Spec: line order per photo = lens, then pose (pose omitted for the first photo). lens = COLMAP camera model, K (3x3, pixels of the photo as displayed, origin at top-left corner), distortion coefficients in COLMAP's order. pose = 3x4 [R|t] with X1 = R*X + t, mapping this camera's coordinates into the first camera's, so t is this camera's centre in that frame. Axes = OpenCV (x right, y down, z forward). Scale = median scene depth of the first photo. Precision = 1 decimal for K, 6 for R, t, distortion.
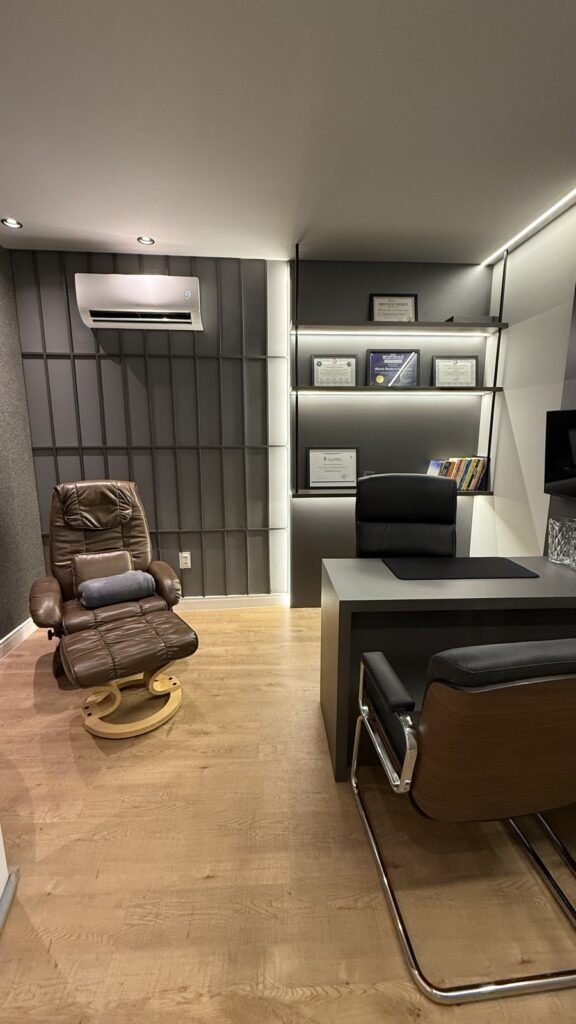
lens RADIAL K [[407.6, 0, 286.4], [0, 407.6, 509.9], [0, 0, 1]] dist [0.000016, 0.000690]
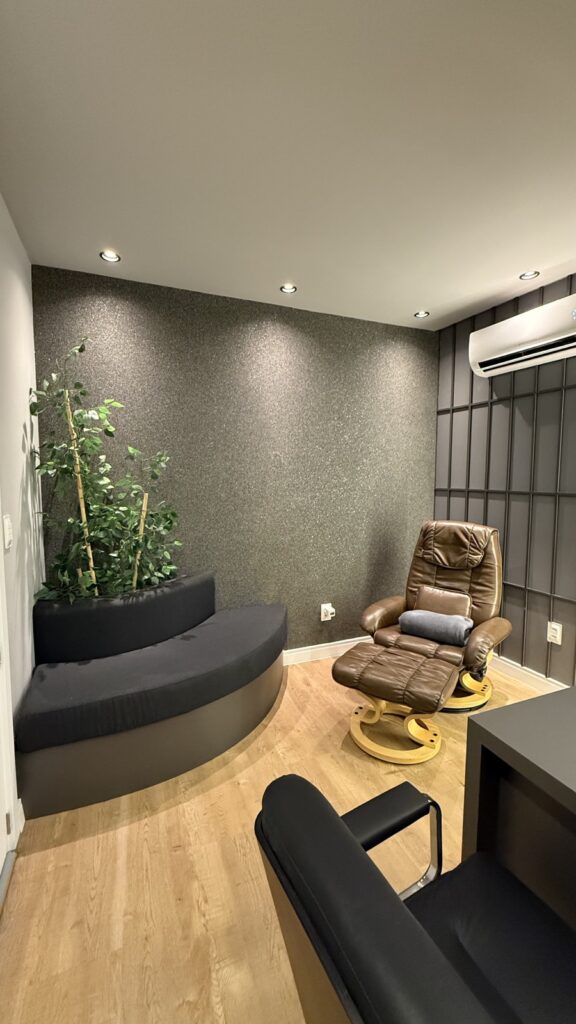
lens RADIAL K [[407.6, 0, 286.4], [0, 407.6, 509.9], [0, 0, 1]] dist [0.000016, 0.000690]
pose [[0.335635, 0.082924, -0.938335, 0.367009], [-0.176755, 0.983969, 0.023733, -0.049269], [0.925261, 0.157890, 0.344911, 0.228603]]
